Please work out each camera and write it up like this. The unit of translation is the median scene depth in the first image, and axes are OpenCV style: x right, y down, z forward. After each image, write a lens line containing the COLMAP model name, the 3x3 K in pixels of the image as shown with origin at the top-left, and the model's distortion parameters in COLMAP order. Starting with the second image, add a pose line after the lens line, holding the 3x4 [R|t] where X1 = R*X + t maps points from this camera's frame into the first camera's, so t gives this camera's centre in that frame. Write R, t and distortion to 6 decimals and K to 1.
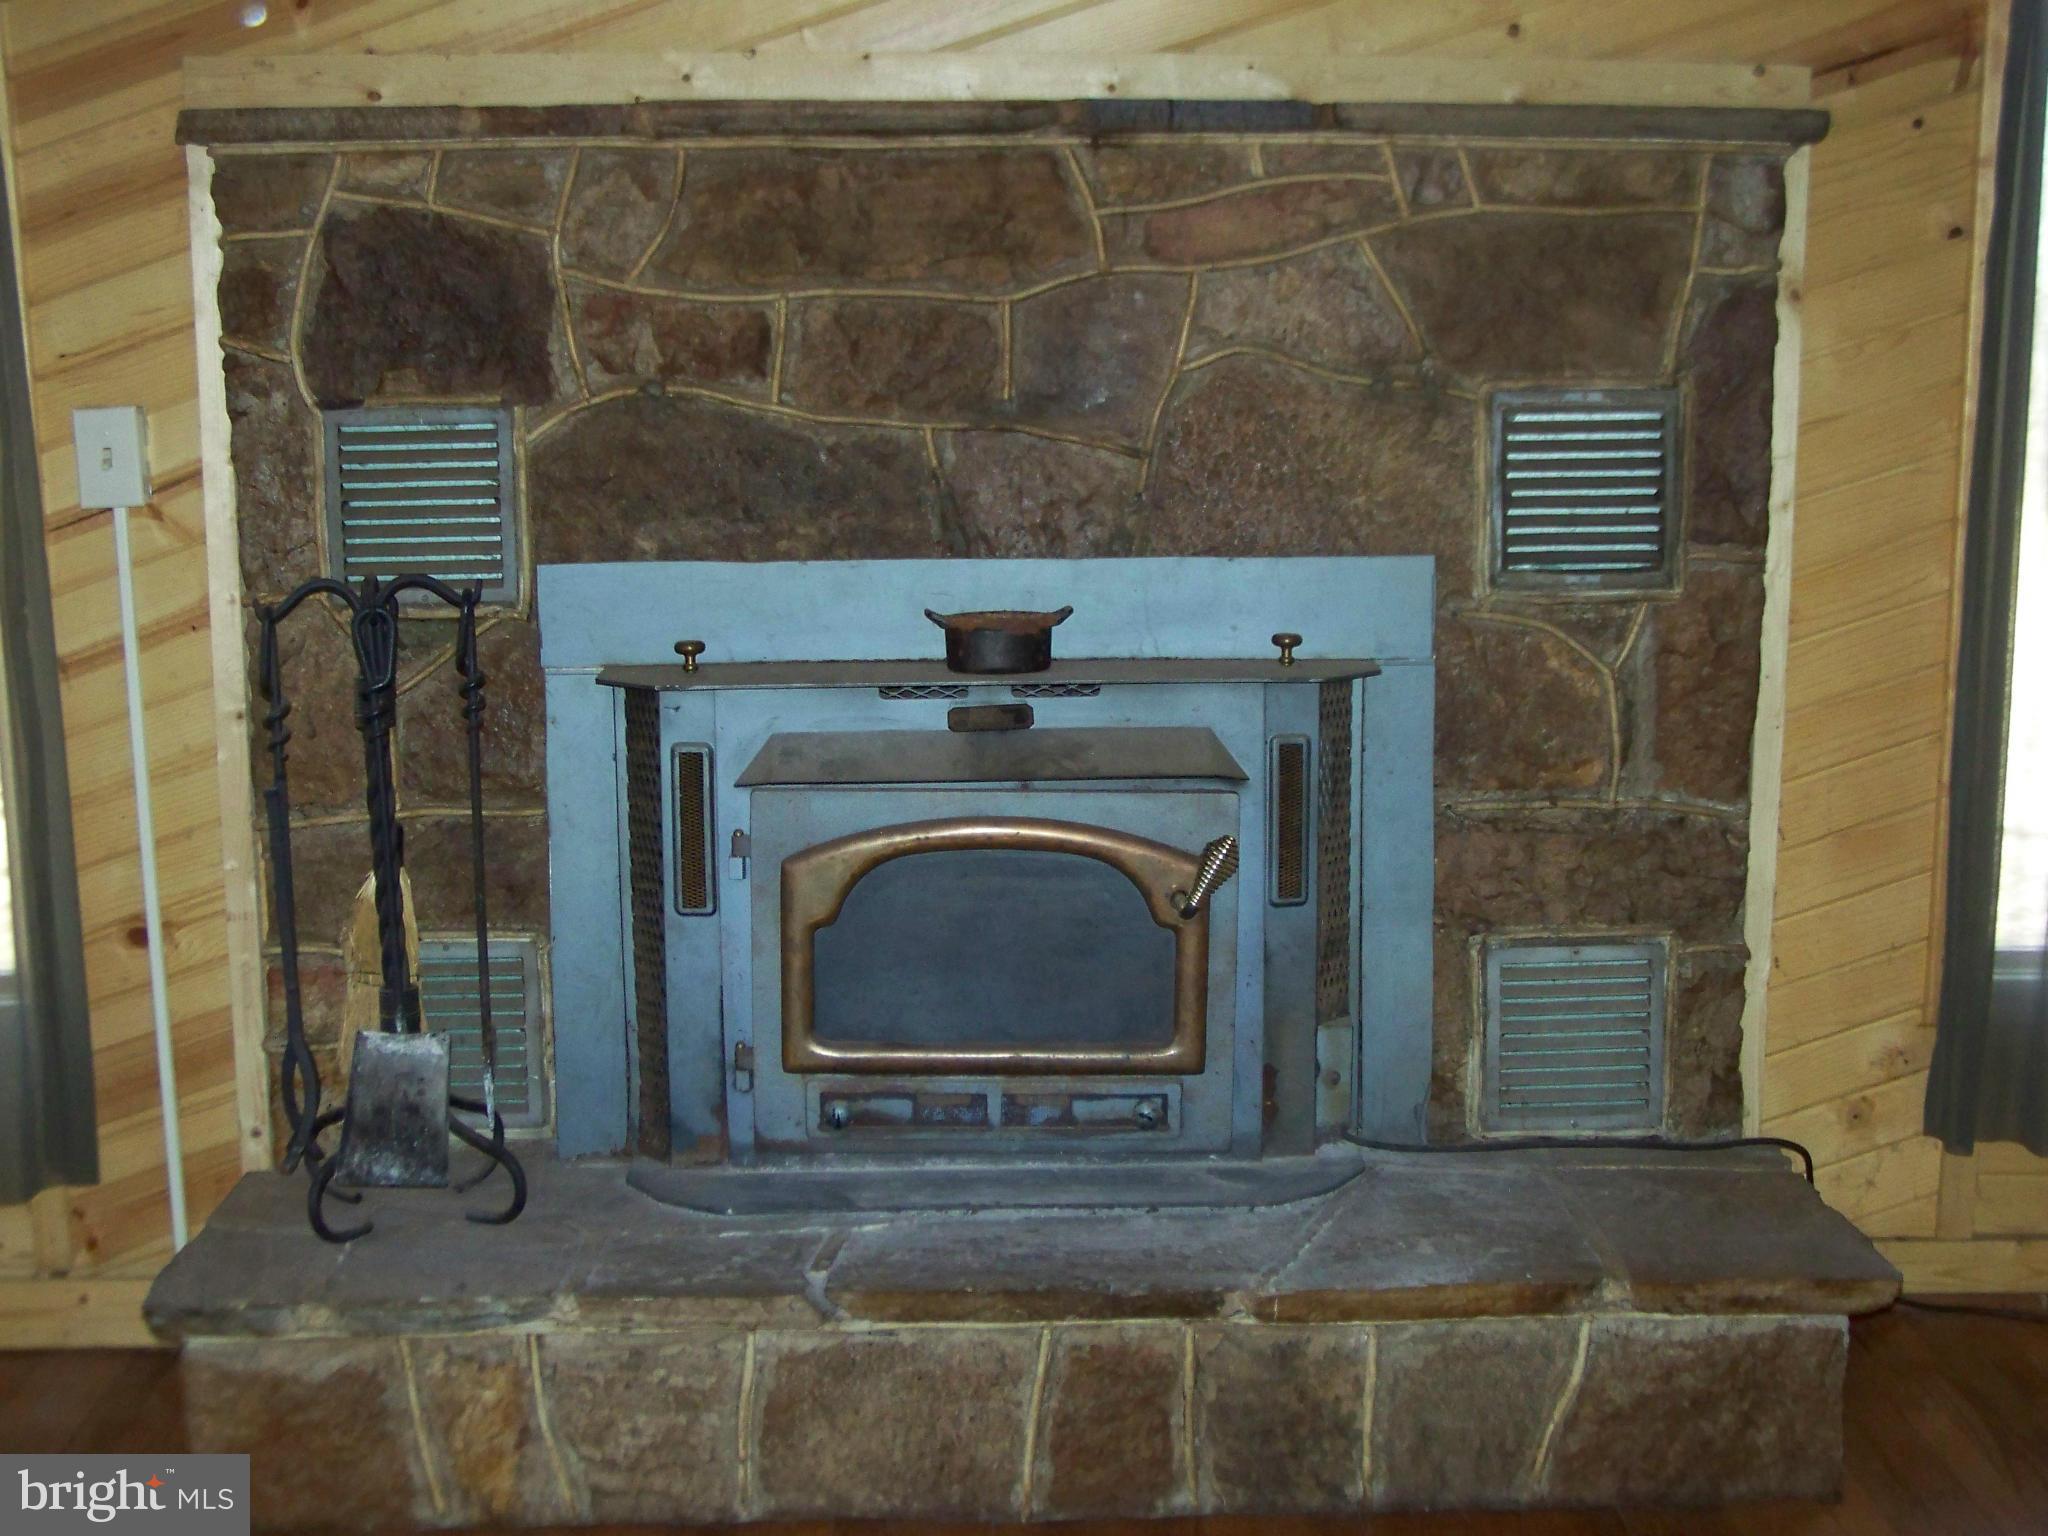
lens RADIAL K [[2690.5, 0, 1024.0], [0, 2690.5, 768.0], [0, 0, 1]] dist [-0.174978, 0.392206]
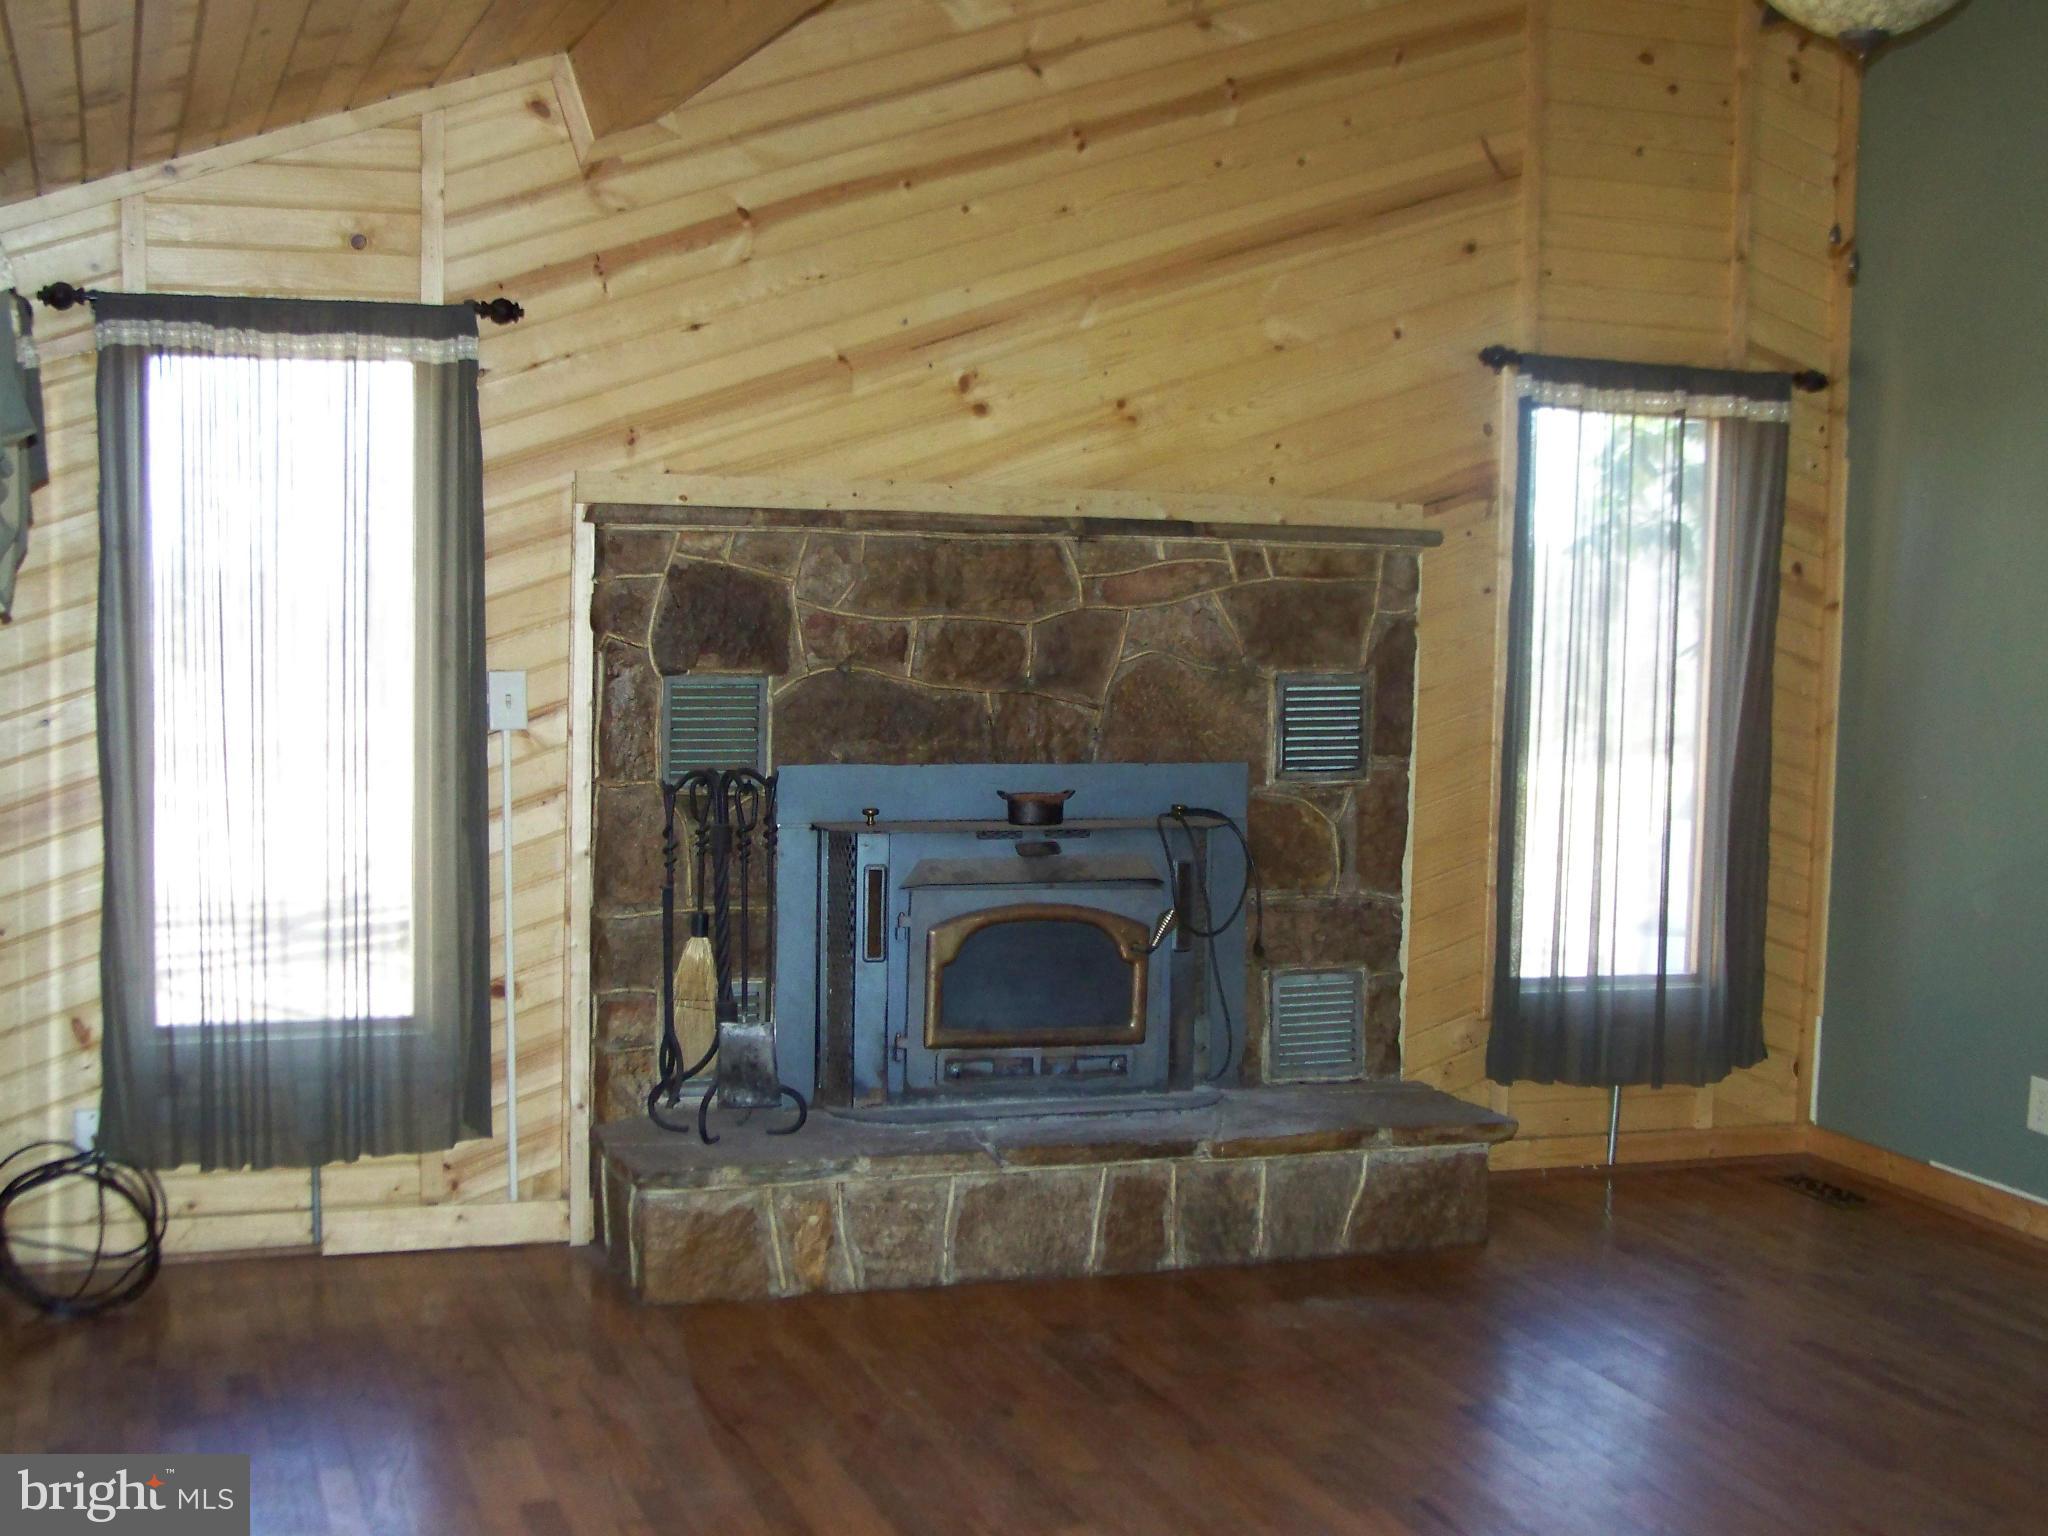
lens RADIAL K [[2869.2, 0, 1019.6], [0, 2869.2, 585.8], [0, 0, 1]] dist [-0.190441, 0.032740]
pose [[0.952377, 0.022260, 0.304110, -0.618127], [0.025039, 0.988255, -0.150751, 0.097732], [-0.303894, 0.151187, 0.940633, -0.860567]]
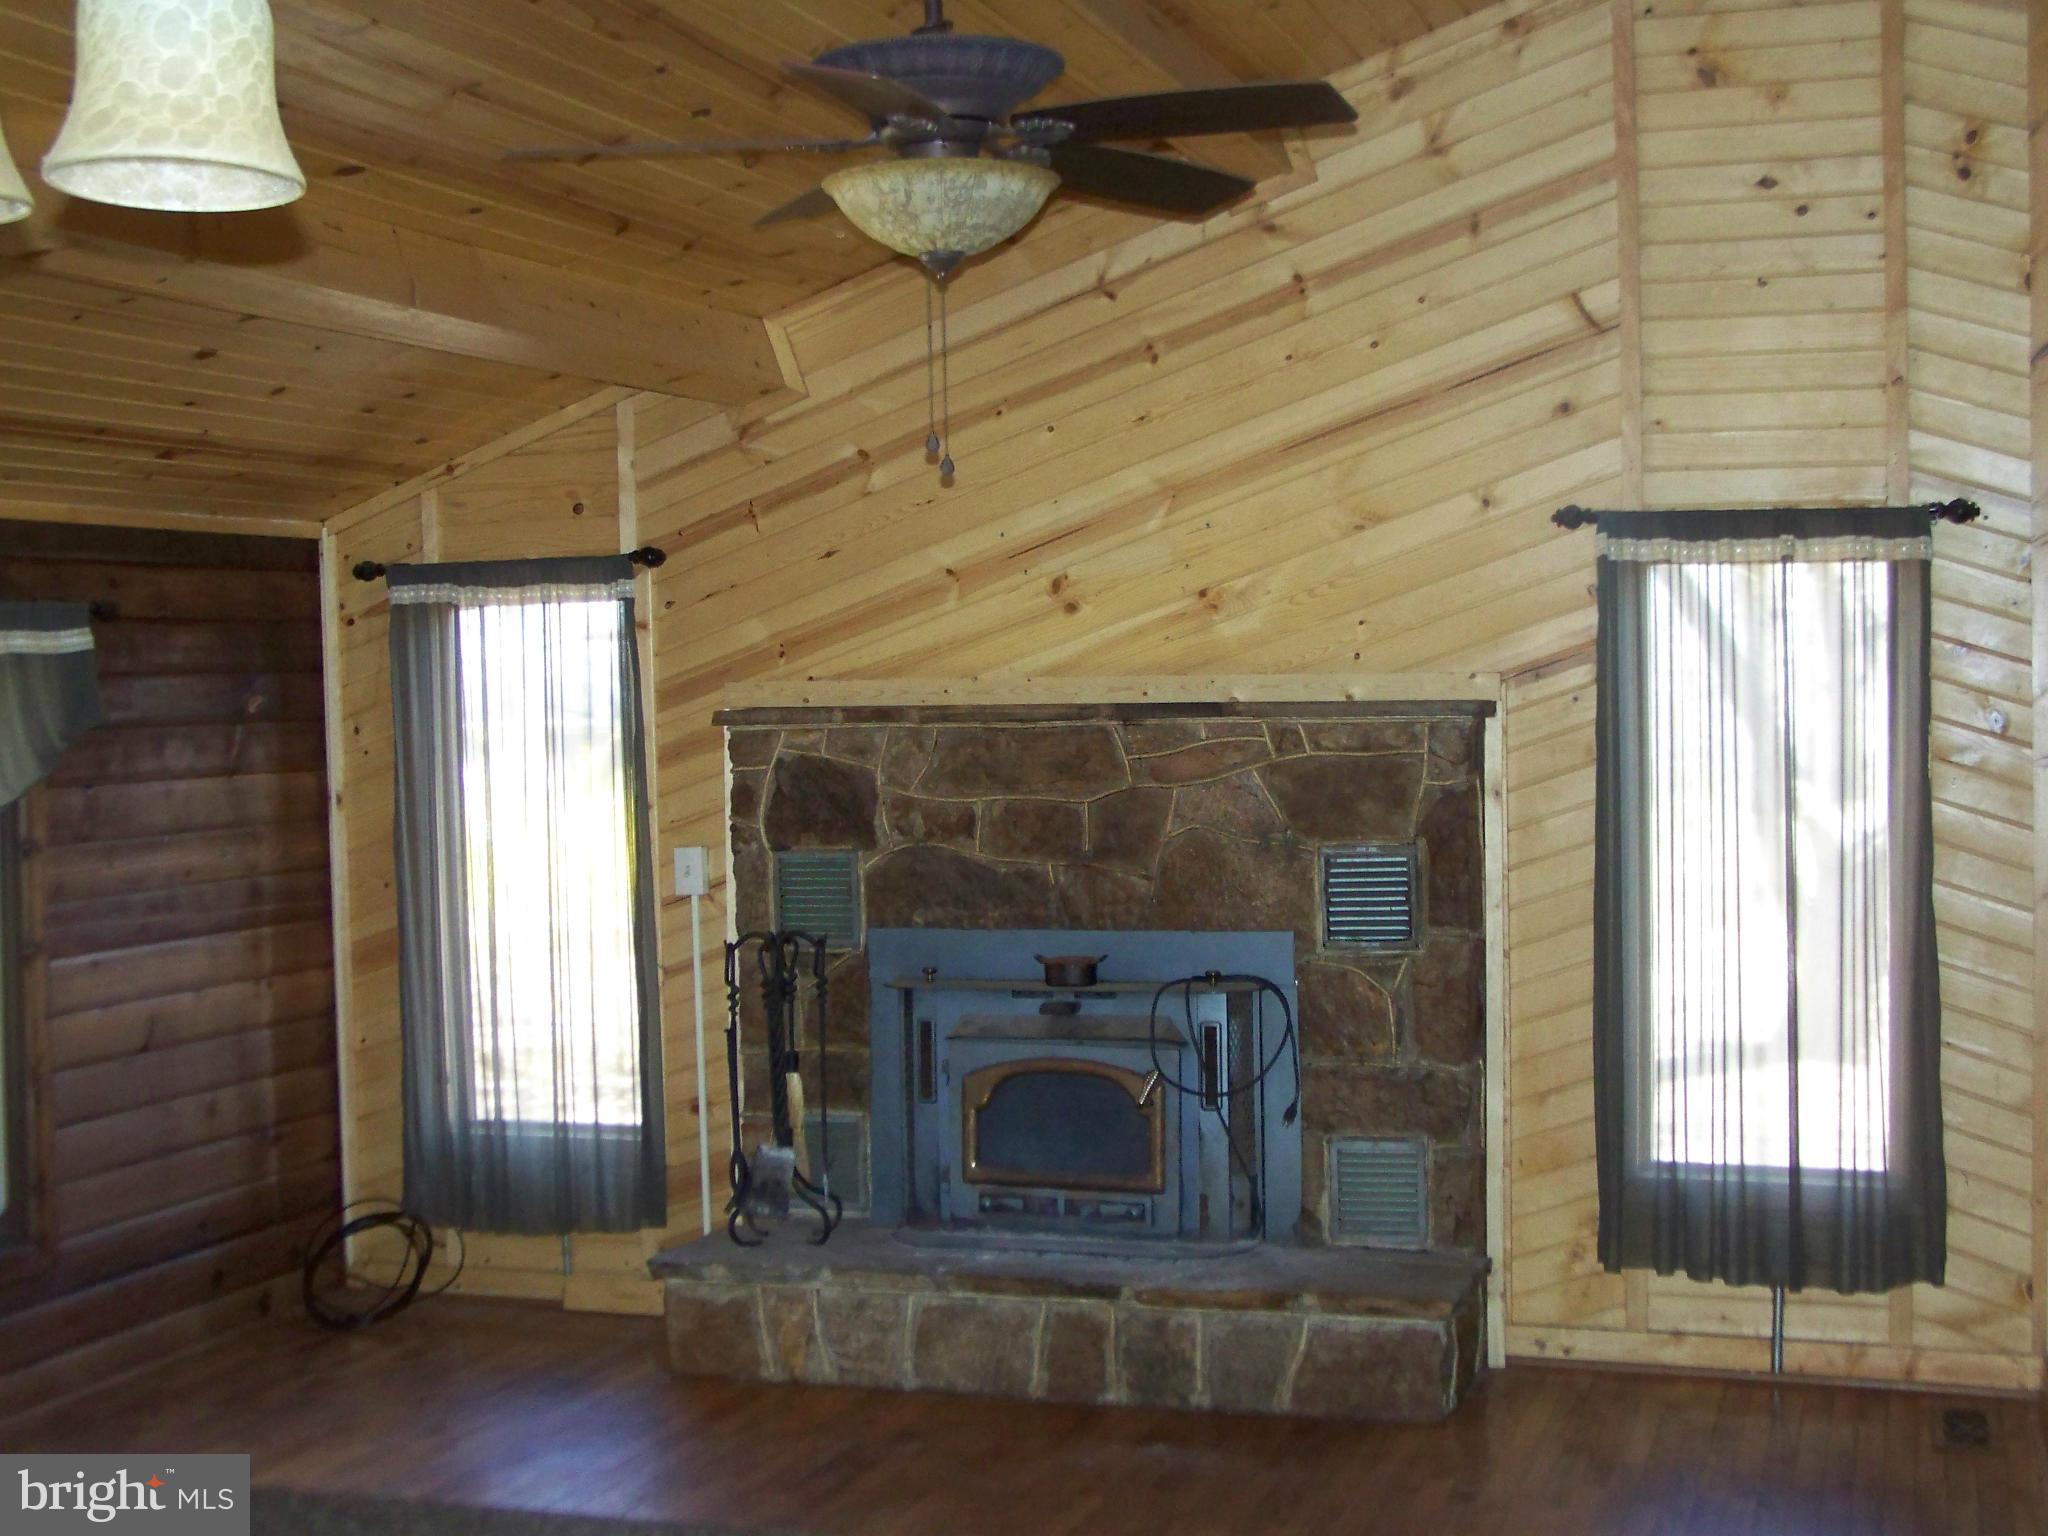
lens RADIAL K [[2589.0, 0, 1021.7], [0, 2589.0, 717.9], [0, 0, 1]] dist [-0.222542, 0.394516]
pose [[0.937033, -0.010872, -0.349072, 0.631036], [-0.049403, 0.985338, -0.163303, 0.083801], [0.345730, 0.170265, 0.922757, -0.824890]]
